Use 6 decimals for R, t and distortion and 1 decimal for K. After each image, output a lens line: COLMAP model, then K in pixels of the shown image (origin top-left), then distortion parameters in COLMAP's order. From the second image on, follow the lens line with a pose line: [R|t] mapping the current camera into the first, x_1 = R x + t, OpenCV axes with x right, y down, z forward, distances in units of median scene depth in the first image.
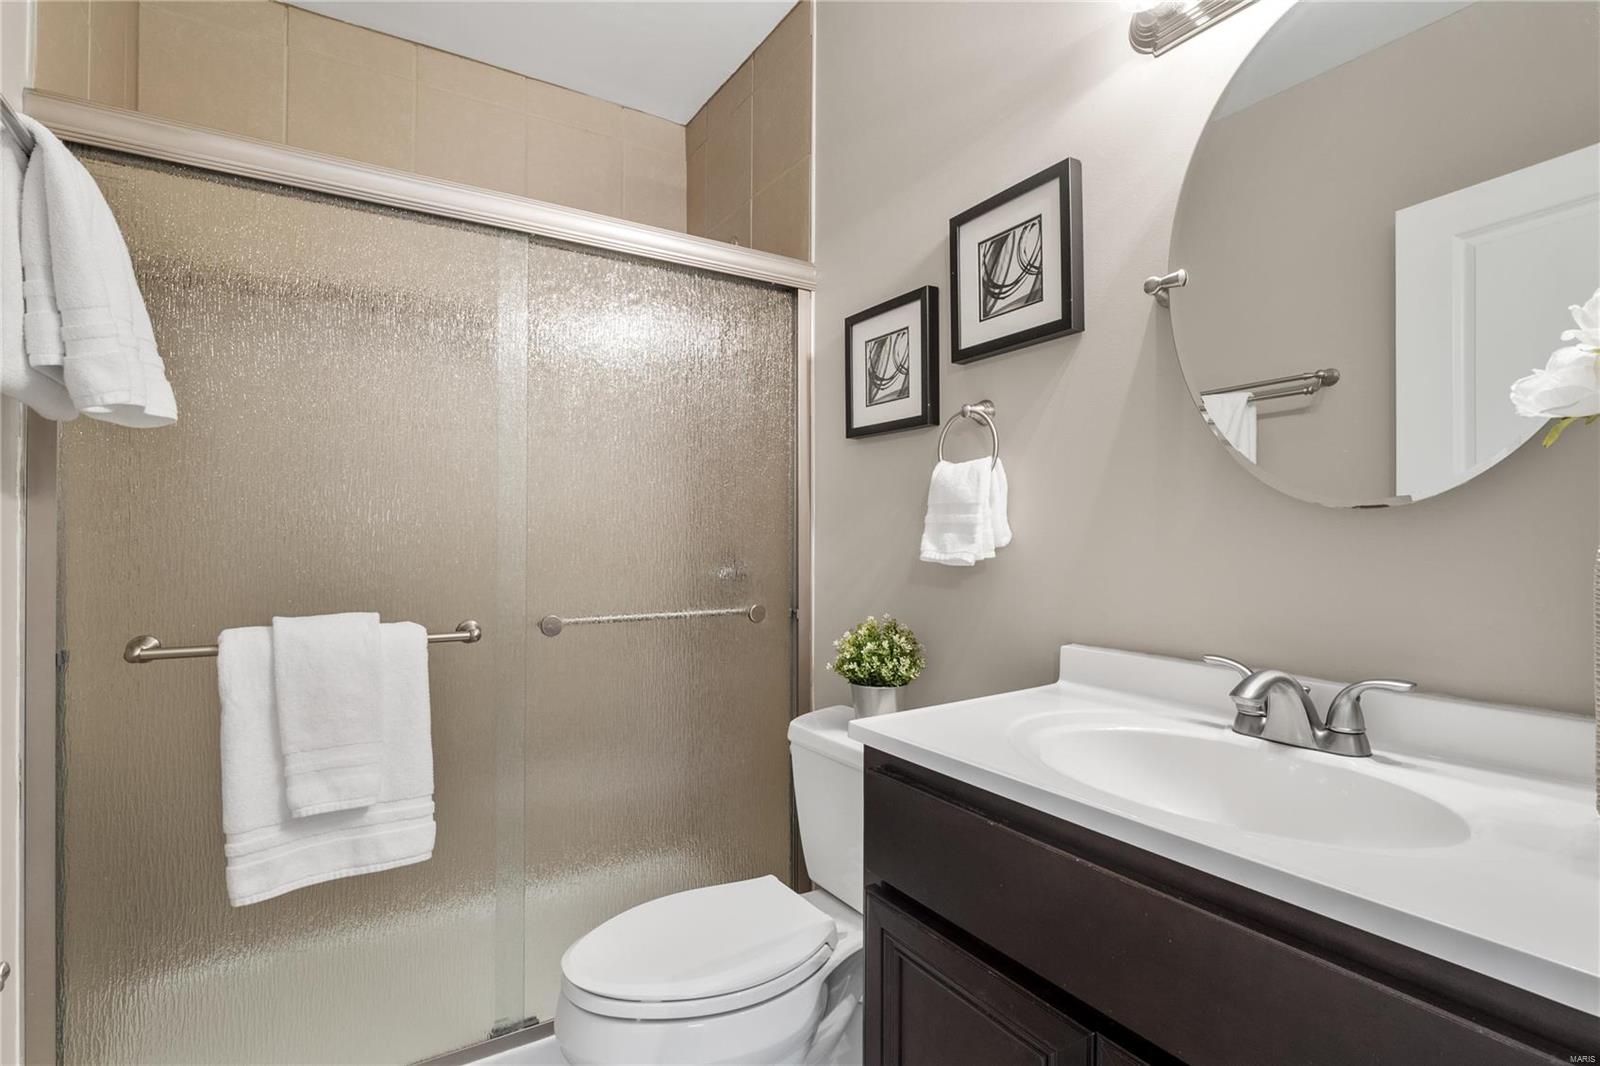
lens RADIAL K [[752.2, 0, 771.2], [0, 752.2, 509.4], [0, 0, 1]] dist [0.006393, -0.001335]
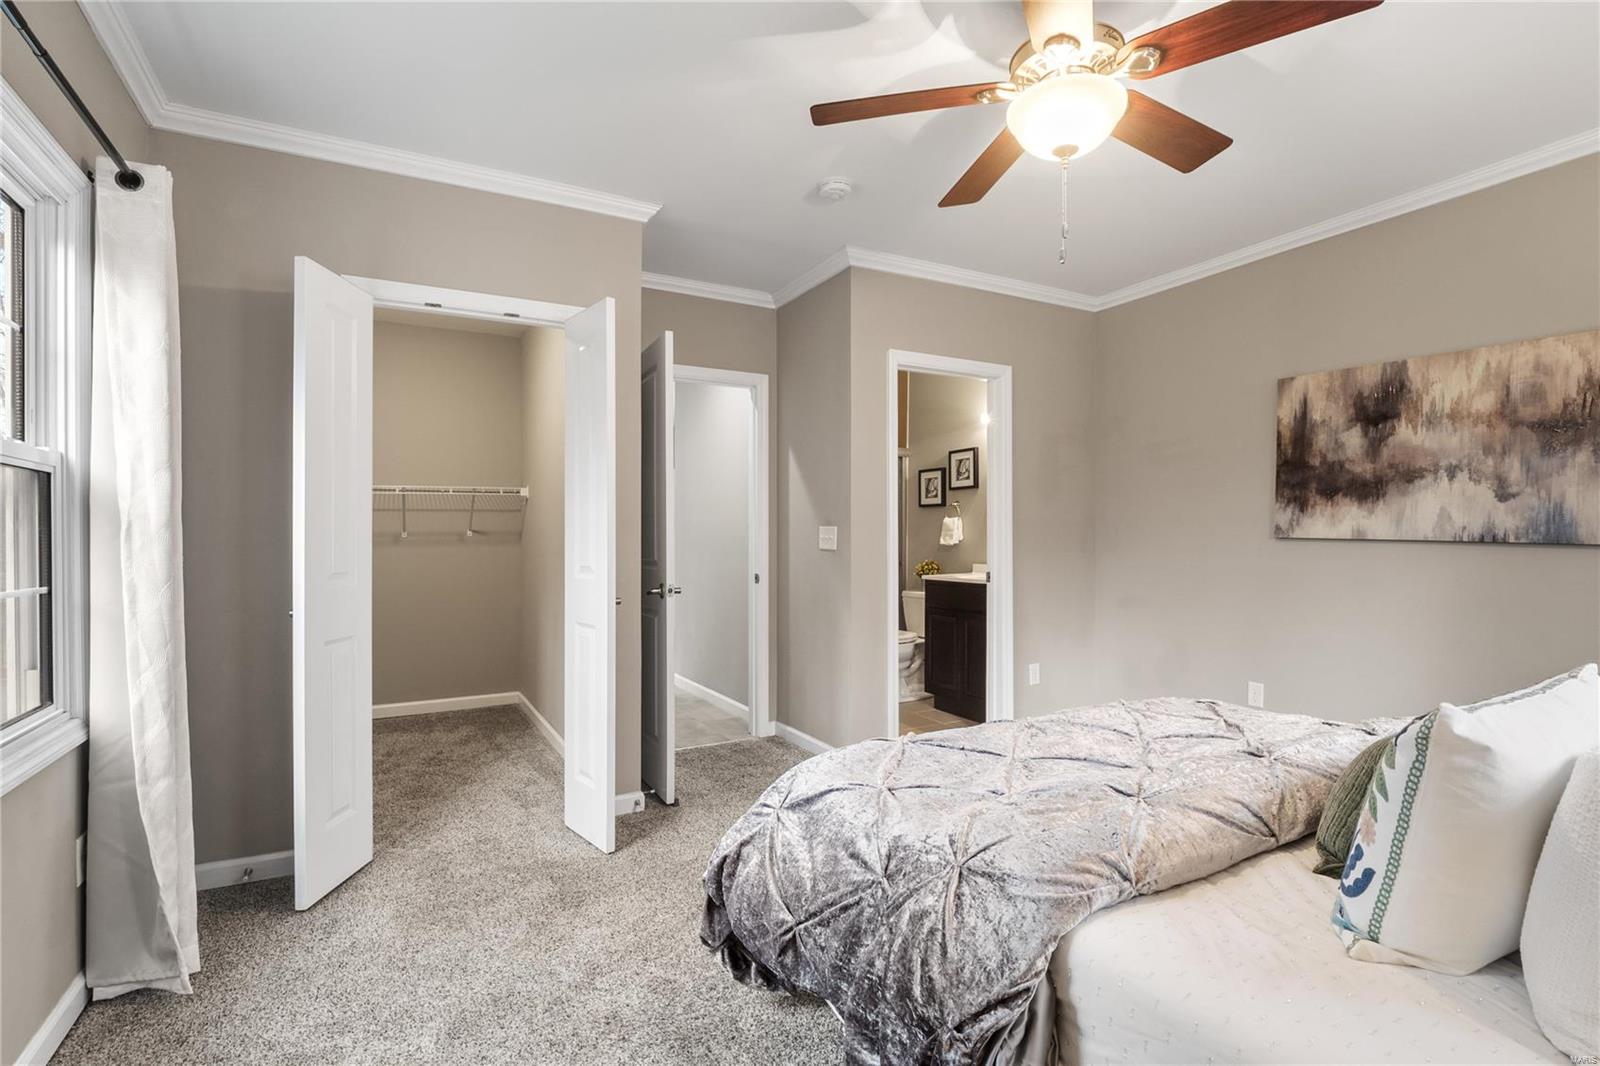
lens RADIAL K [[752.2, 0, 791.6], [0, 752.2, 538.8], [0, 0, 1]] dist [0.006393, -0.001335]
pose [[0.999237, 0.002366, -0.038981, -0.393635], [-0.001029, 0.999411, 0.034287, -0.085997], [0.039039, -0.034221, 0.998652, -2.773365]]
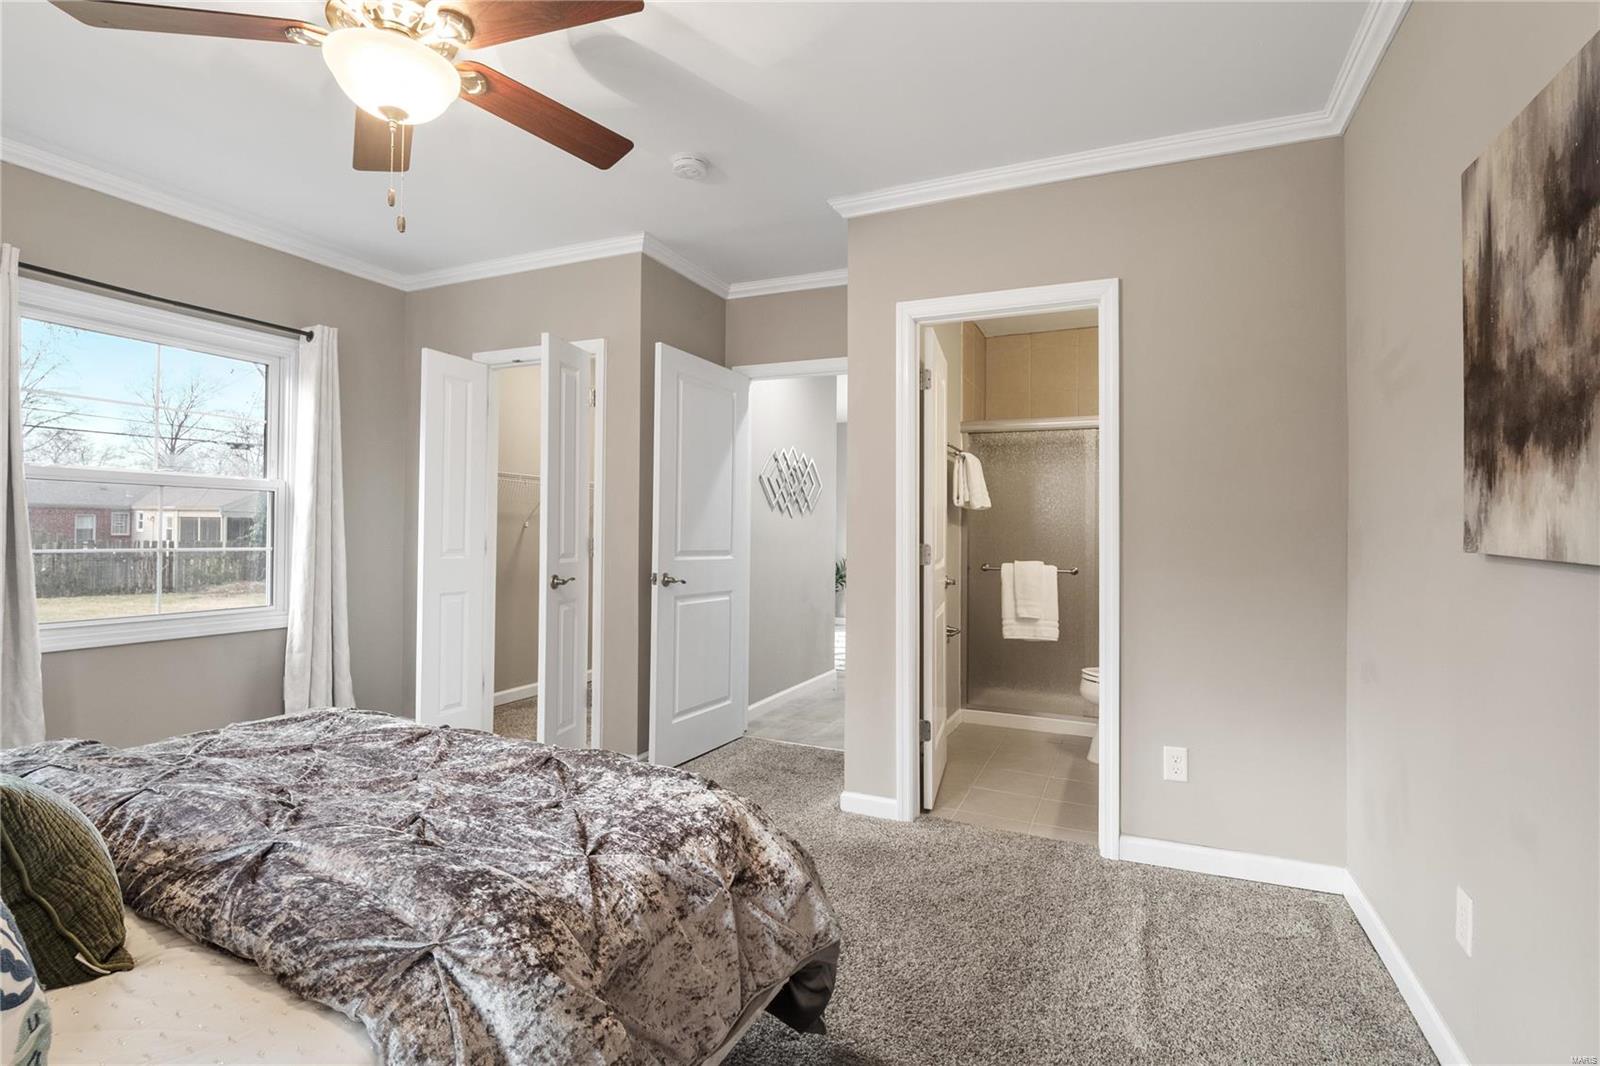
lens RADIAL K [[752.2, 0, 802.8], [0, 752.2, 522.5], [0, 0, 1]] dist [0.006393, -0.001335]
pose [[0.571426, 0.006459, -0.820628, 1.432181], [0.003177, 0.999944, 0.010082, -0.060560], [0.820647, -0.008369, 0.571374, -1.563929]]
